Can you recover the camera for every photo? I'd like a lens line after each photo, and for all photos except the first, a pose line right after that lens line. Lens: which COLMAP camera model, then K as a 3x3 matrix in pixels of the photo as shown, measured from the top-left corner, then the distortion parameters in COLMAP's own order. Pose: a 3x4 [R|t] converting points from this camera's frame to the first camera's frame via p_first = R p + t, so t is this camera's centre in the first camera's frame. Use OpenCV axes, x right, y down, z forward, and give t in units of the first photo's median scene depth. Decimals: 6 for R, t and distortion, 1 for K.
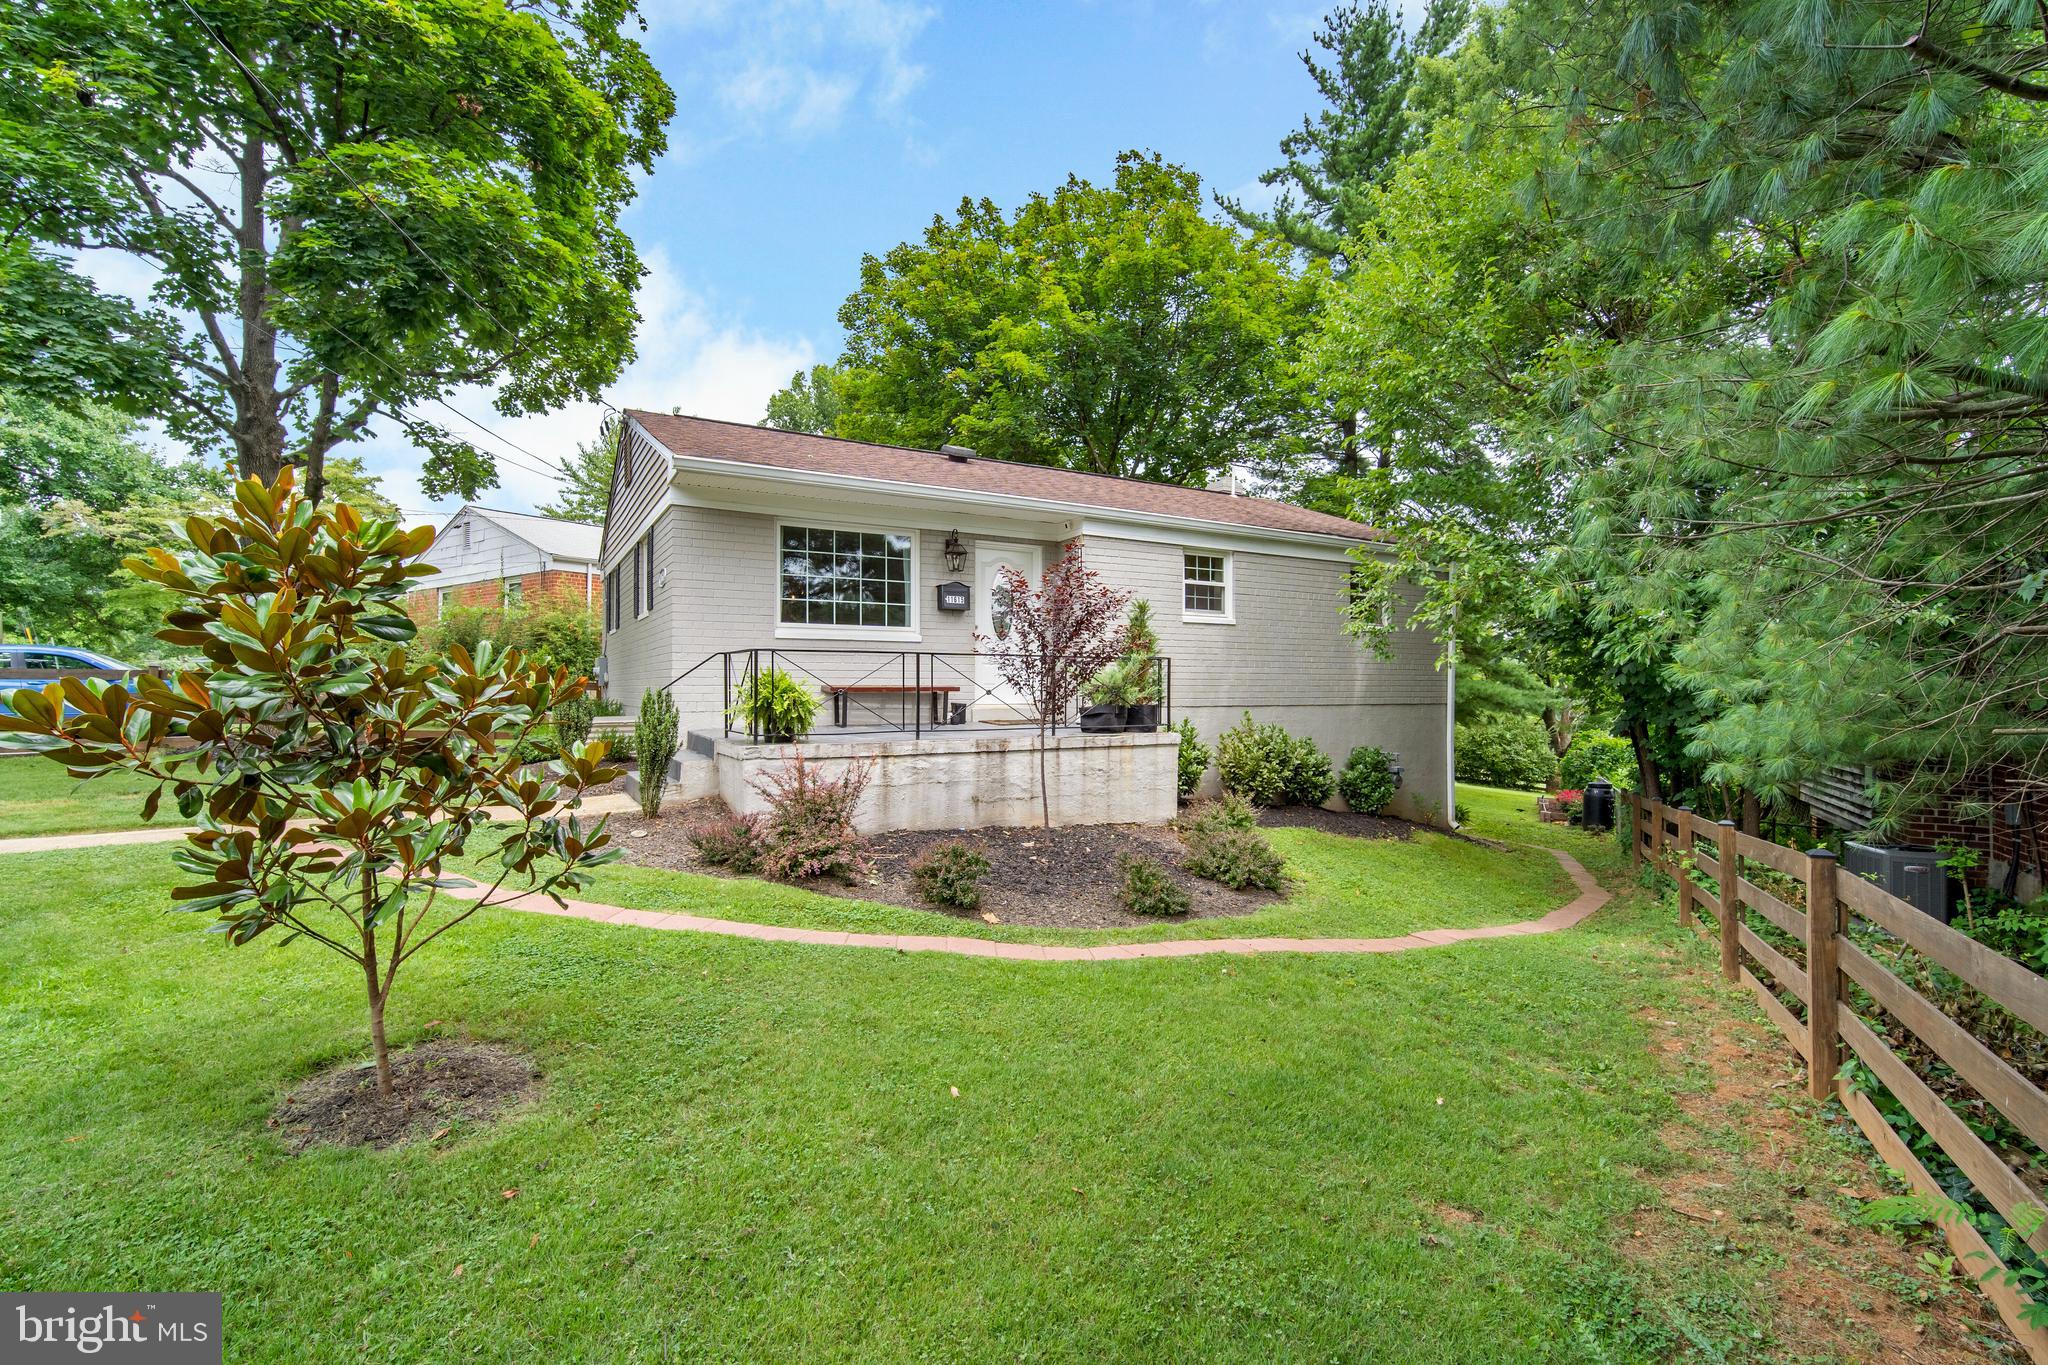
lens RADIAL K [[900.8, 0, 1025.4], [0, 900.8, 678.1], [0, 0, 1]] dist [-0.008524, 0.000249]
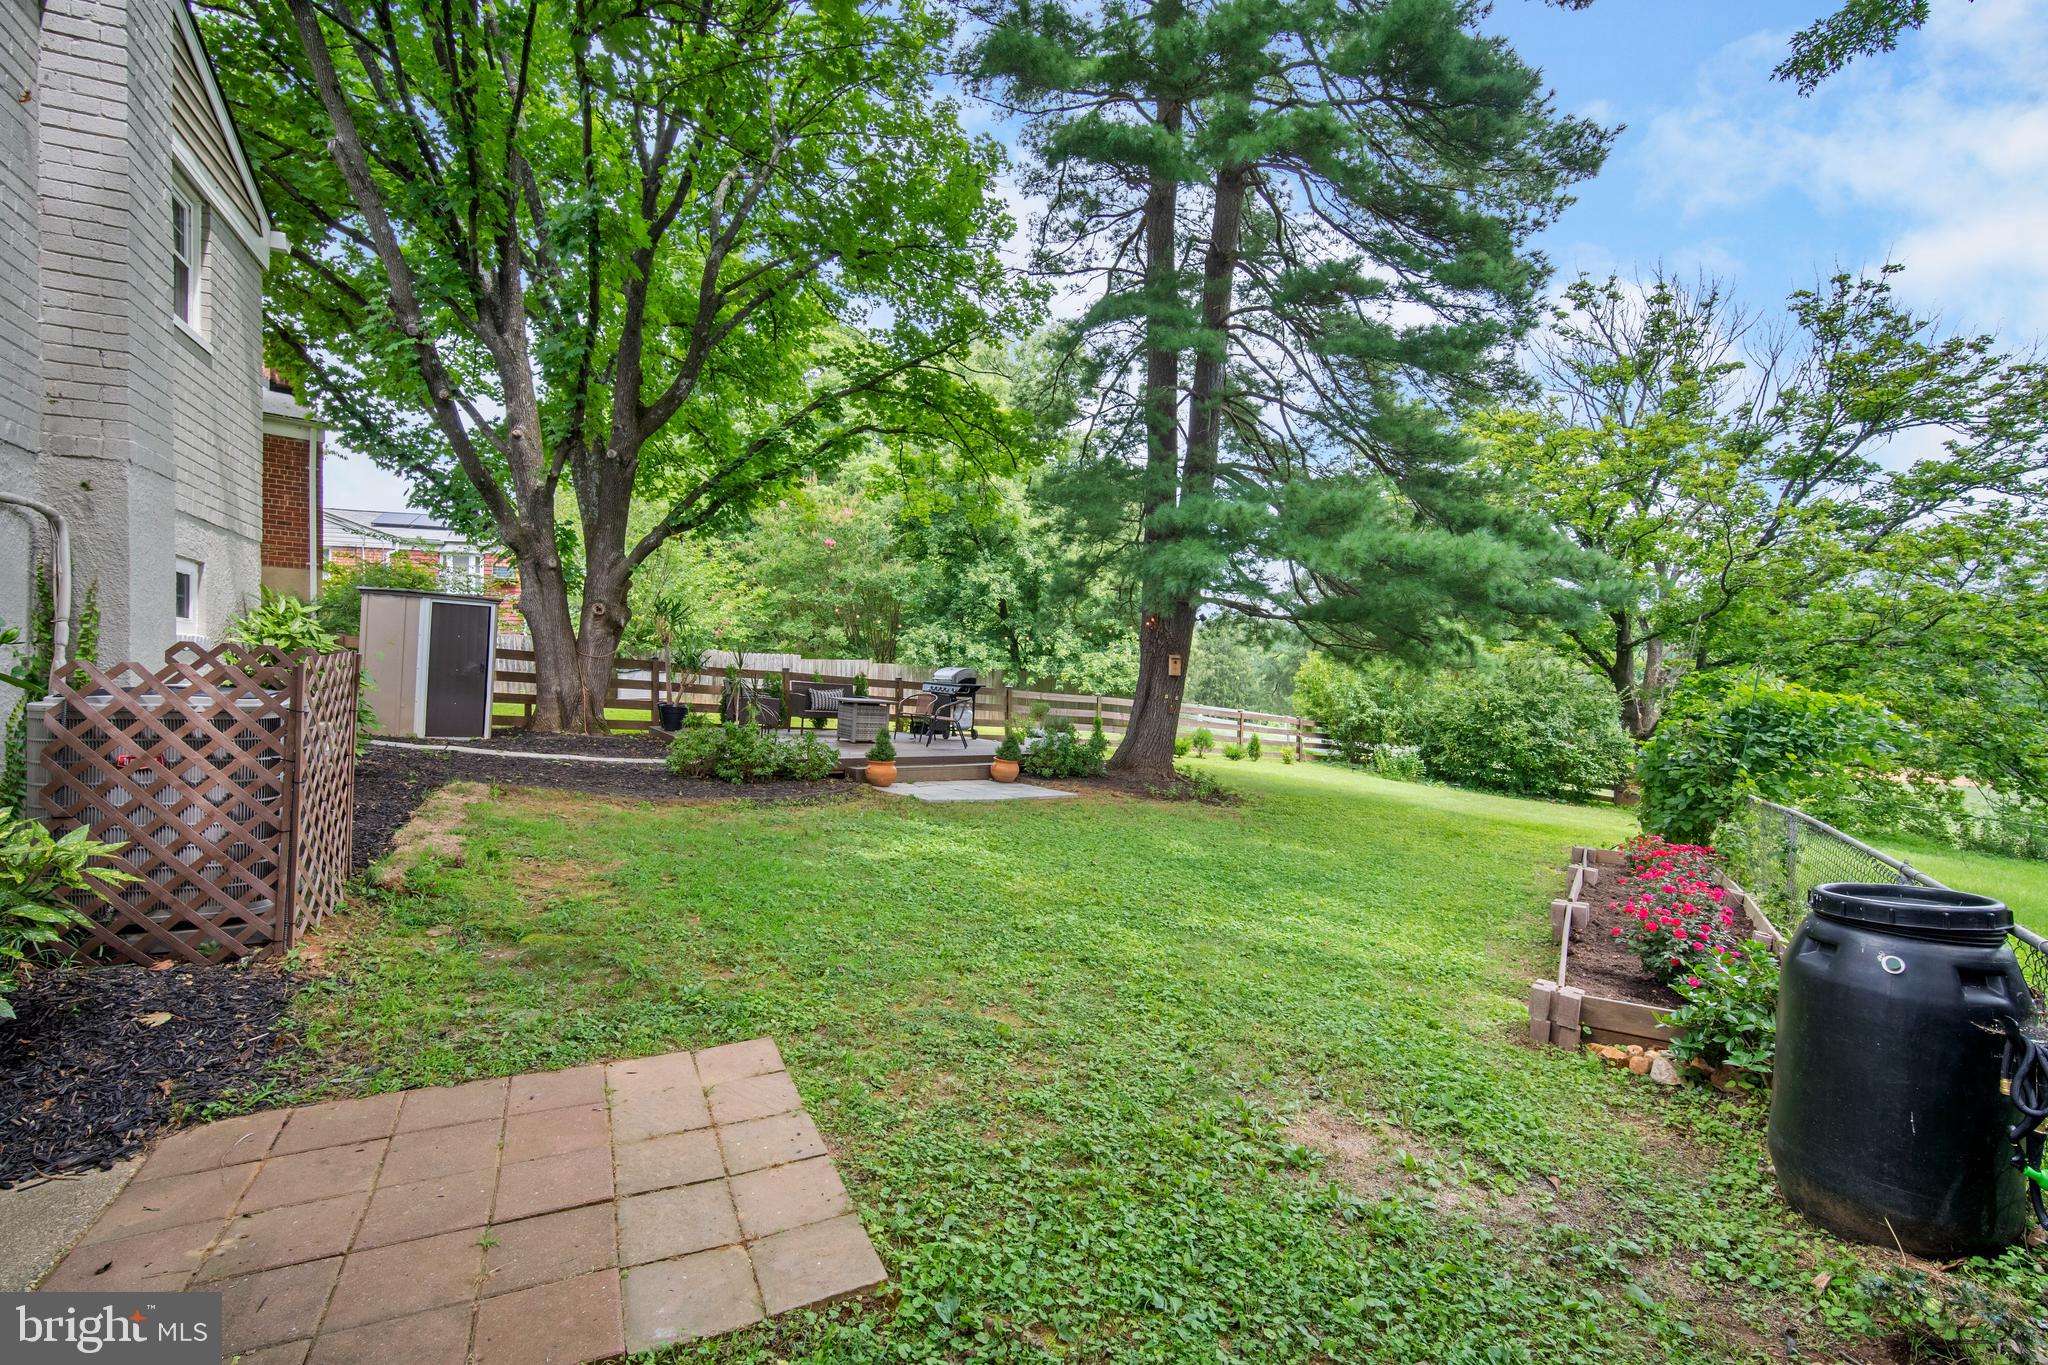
lens RADIAL K [[891.3, 0, 1025.1], [0, 891.3, 675.4], [0, 0, 1]] dist [-0.003040, -0.000228]
pose [[0.997501, -0.002541, -0.070603, 0.266879], [0.003332, 0.999933, 0.011089, 0.041333], [0.070570, -0.011296, 0.997443, 0.445906]]
